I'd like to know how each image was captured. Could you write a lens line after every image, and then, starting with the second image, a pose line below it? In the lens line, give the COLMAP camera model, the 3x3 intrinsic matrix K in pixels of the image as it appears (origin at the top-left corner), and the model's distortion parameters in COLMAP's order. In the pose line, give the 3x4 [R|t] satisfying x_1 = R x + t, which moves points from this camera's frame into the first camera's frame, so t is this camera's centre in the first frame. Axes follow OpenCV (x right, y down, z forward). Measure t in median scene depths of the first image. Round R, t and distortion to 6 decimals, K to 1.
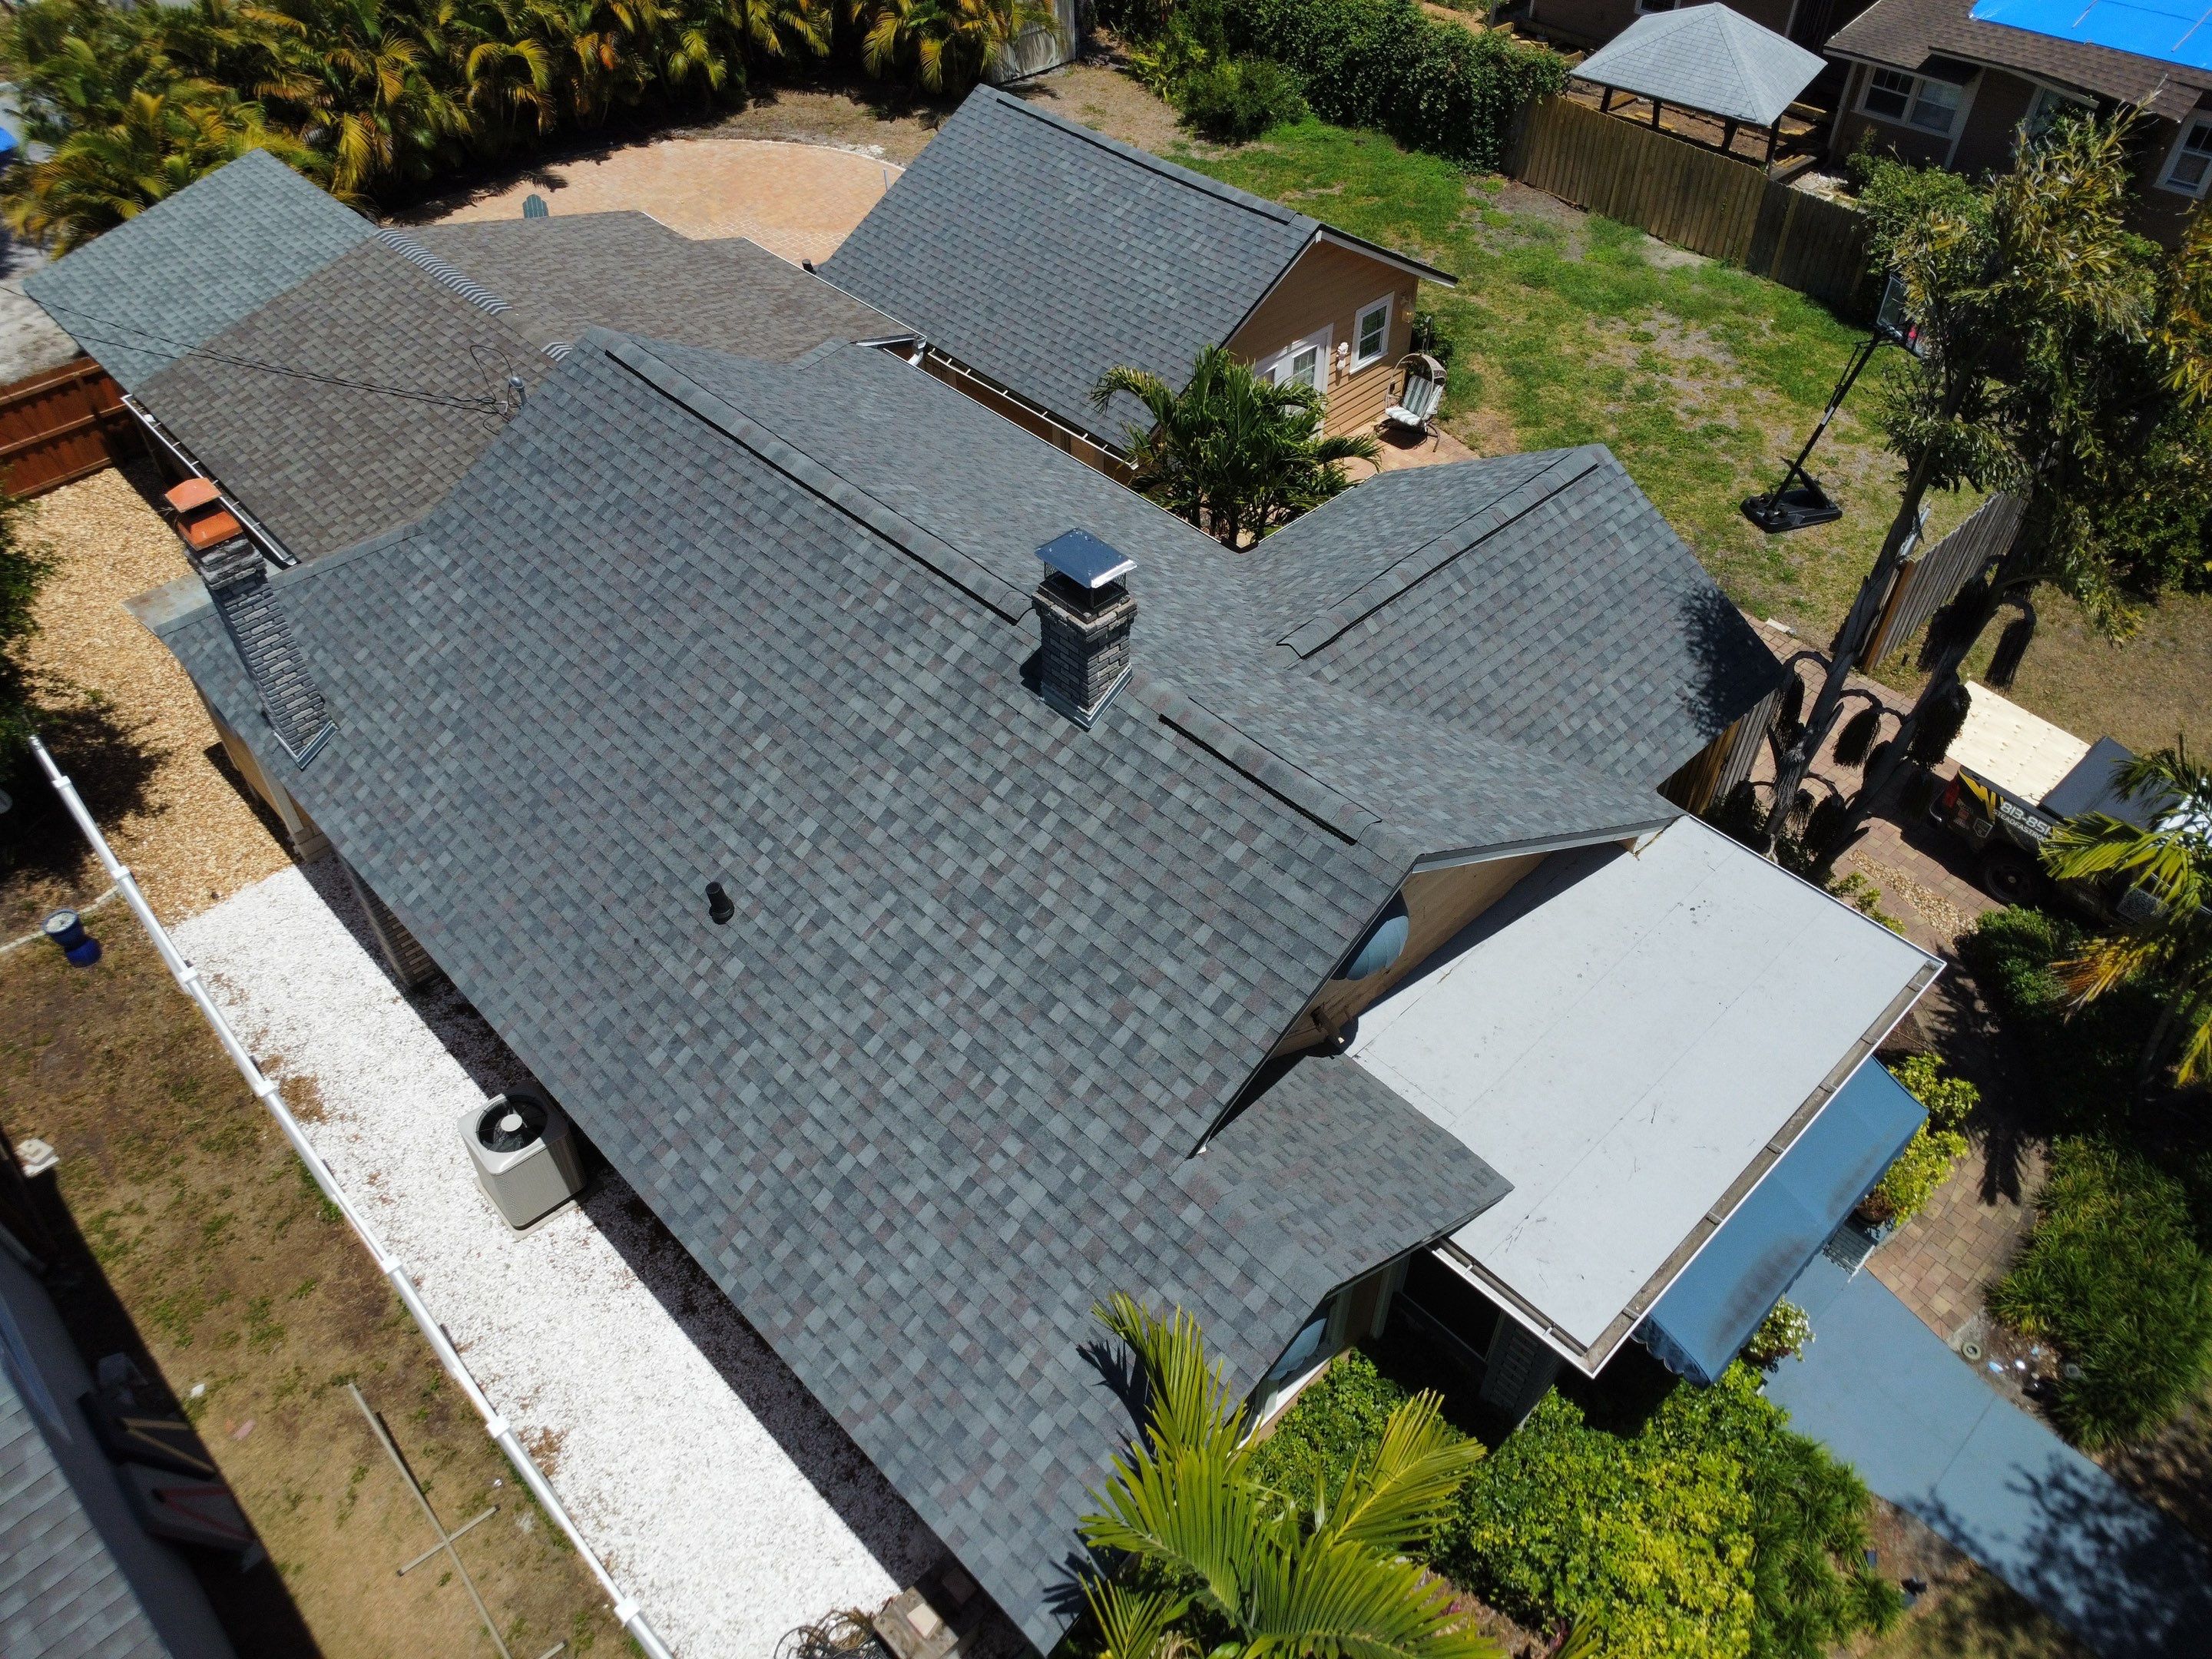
lens RADIAL K [[1610.2, 0, 1106.5], [0, 1610.2, 822.7], [0, 0, 1]] dist [-0.028615, -0.002022]
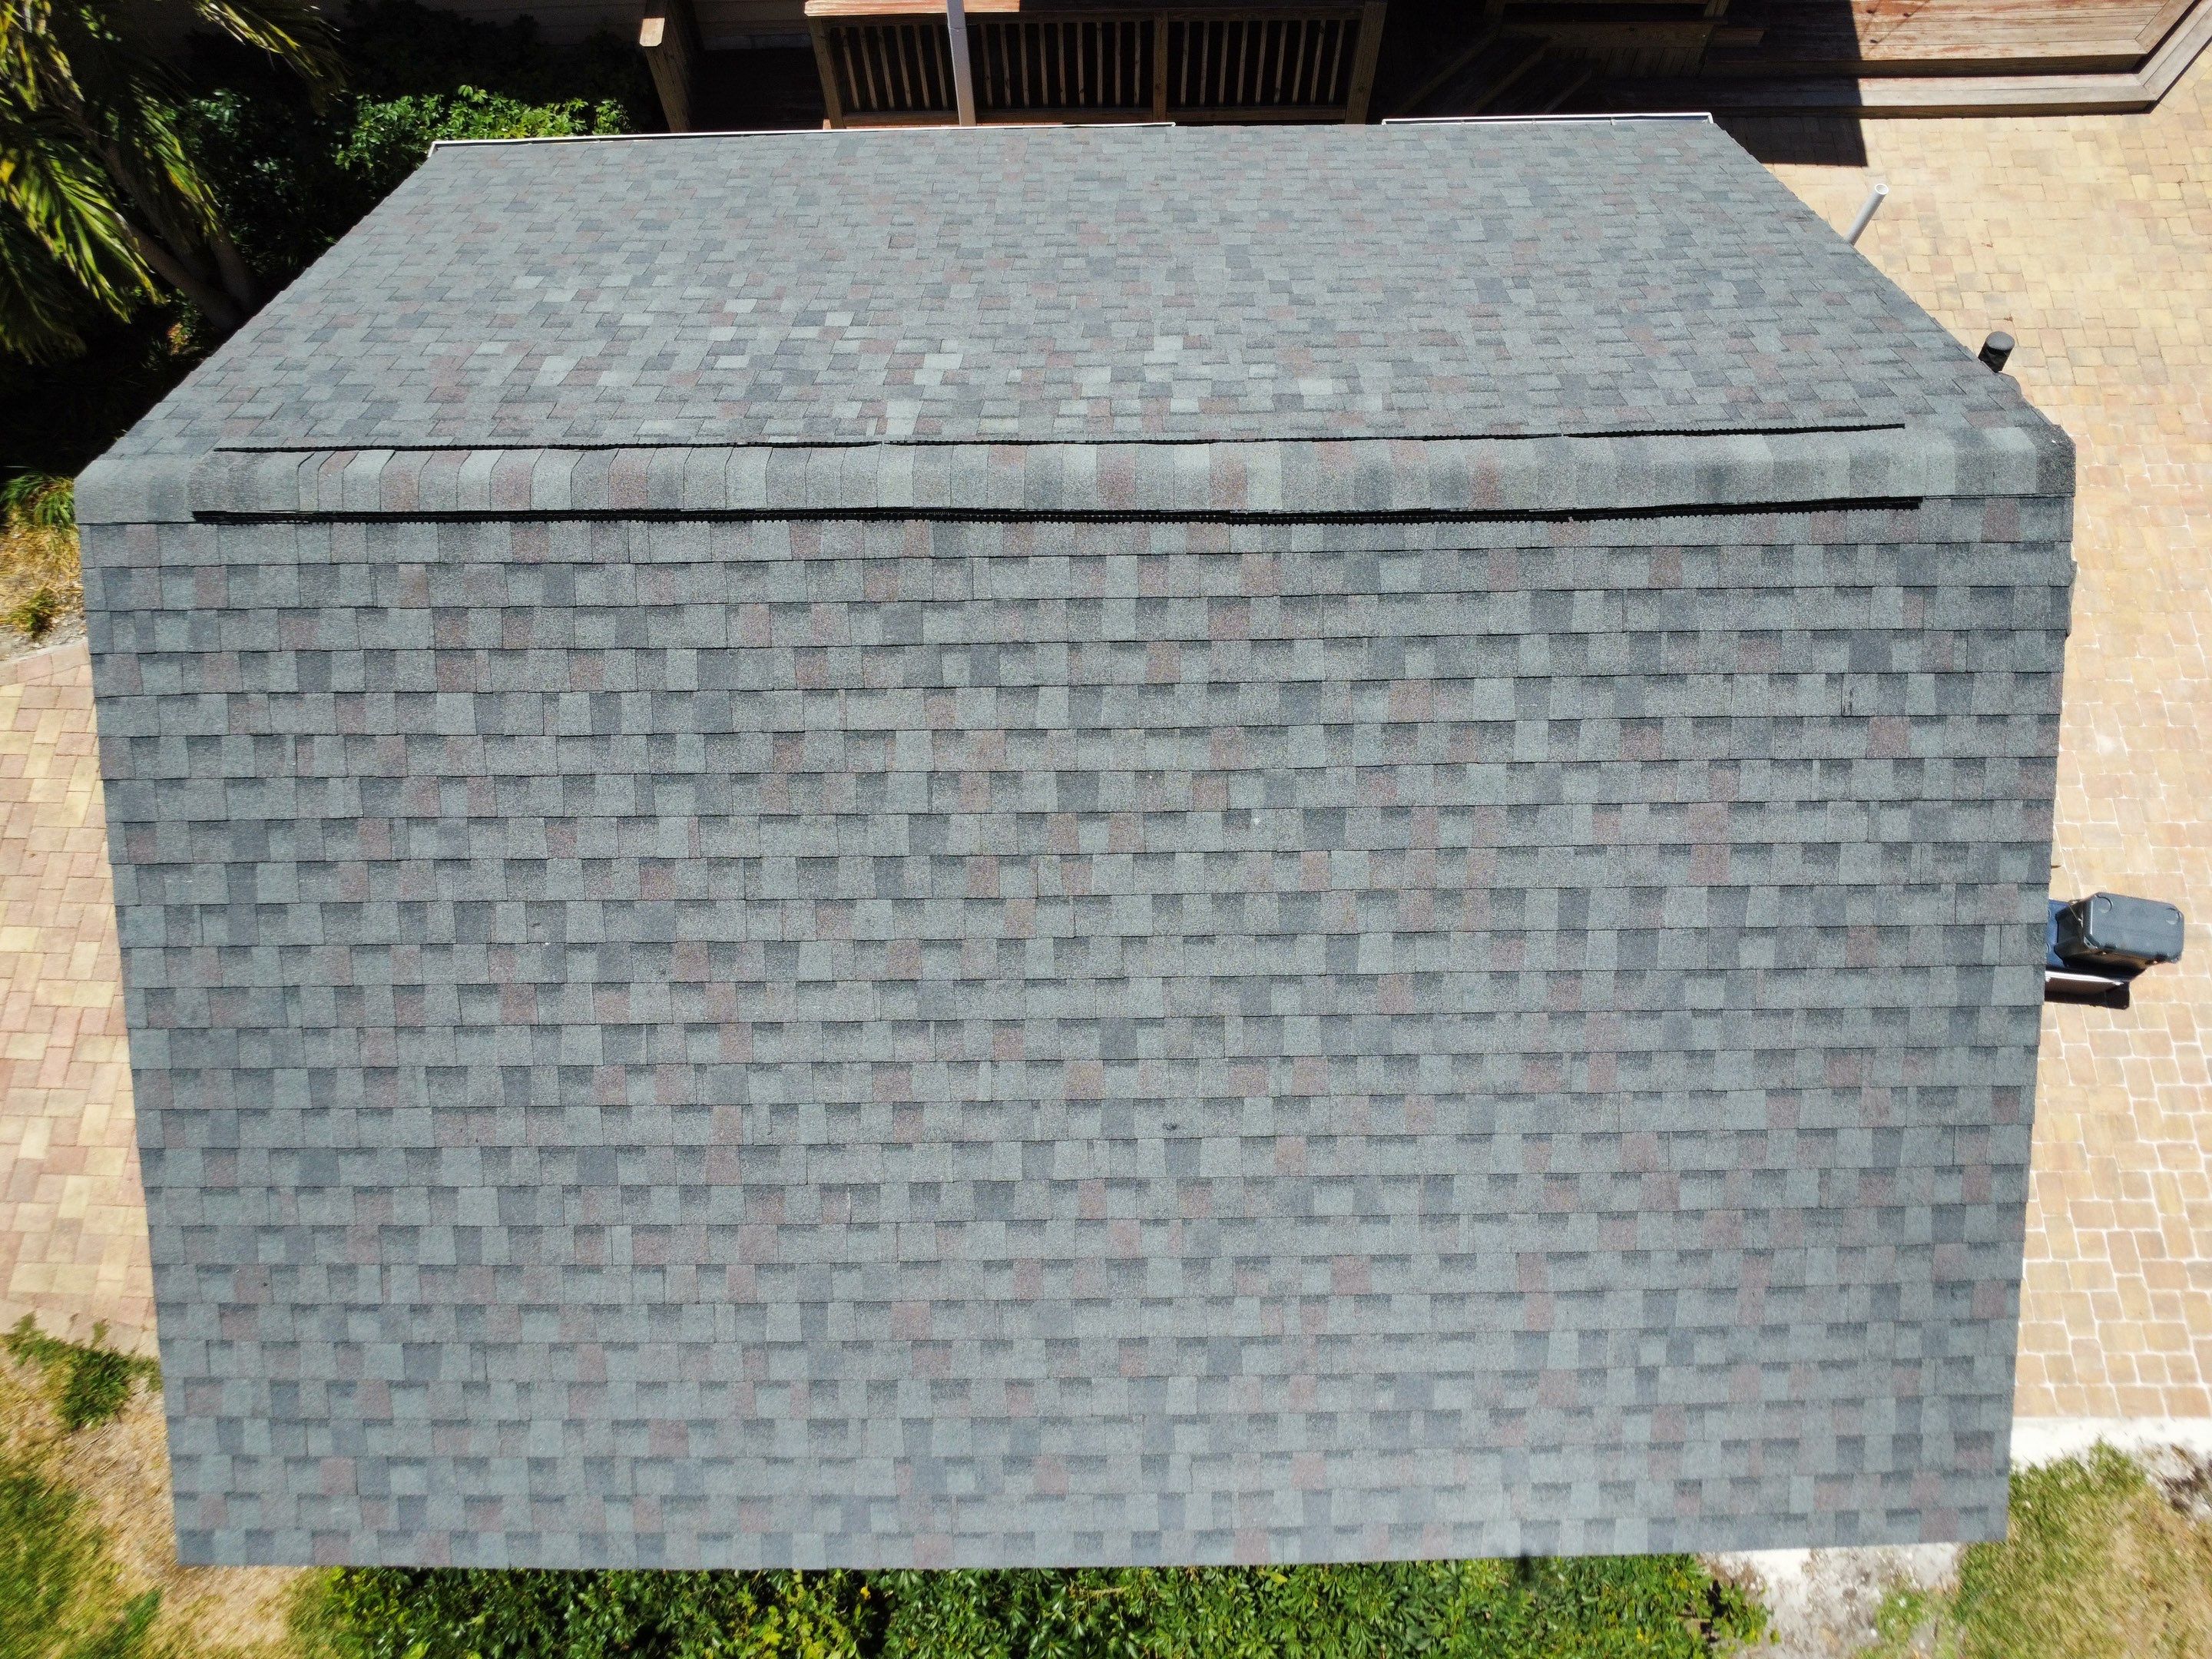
lens RADIAL K [[1610.2, 0, 1104.8], [0, 1610.2, 817.6], [0, 0, 1]] dist [-0.028615, -0.002022]
pose [[-0.684744, 0.677849, -0.267670, 0.149256], [-0.501253, -0.171432, 0.848149, -0.824195], [0.529029, 0.714935, 0.457161, 1.208321]]
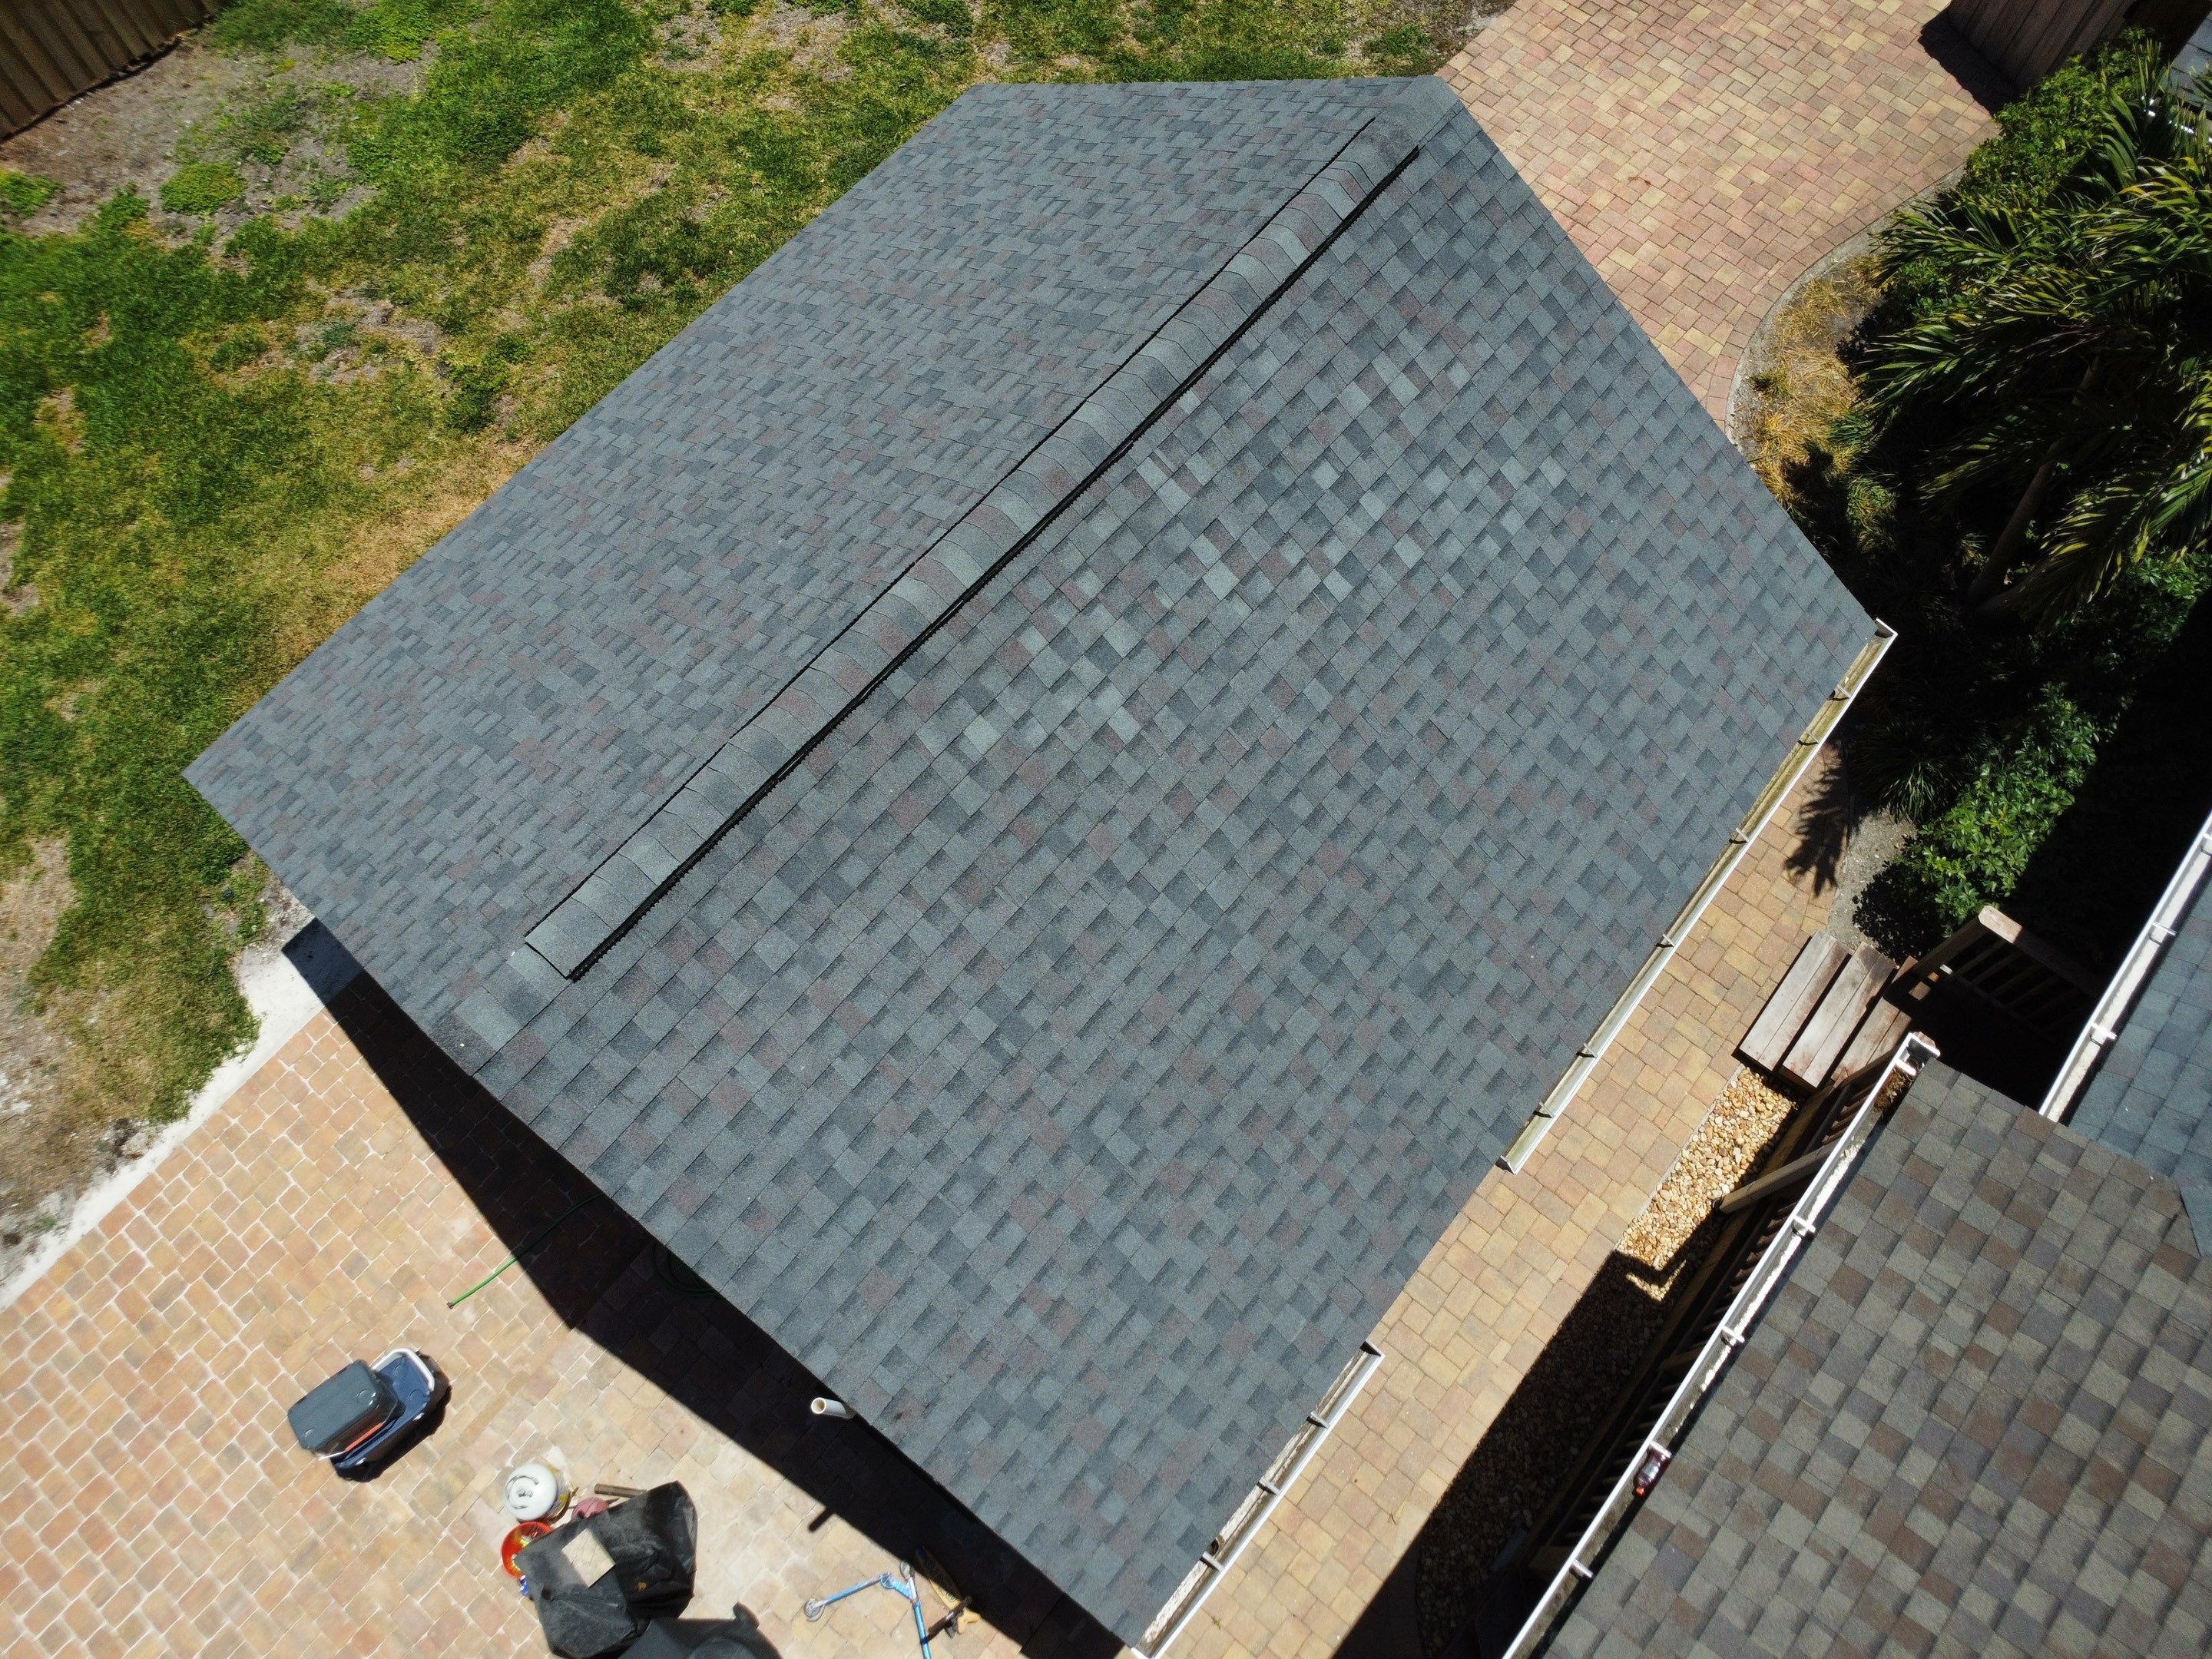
lens RADIAL K [[1610.2, 0, 1106.4], [0, 1610.2, 818.5], [0, 0, 1]] dist [-0.028615, -0.002022]
pose [[-0.115889, -0.903890, 0.411767, -0.227547], [0.705628, 0.216840, 0.674588, -0.793635], [-0.699041, 0.368732, 0.612681, 1.054717]]
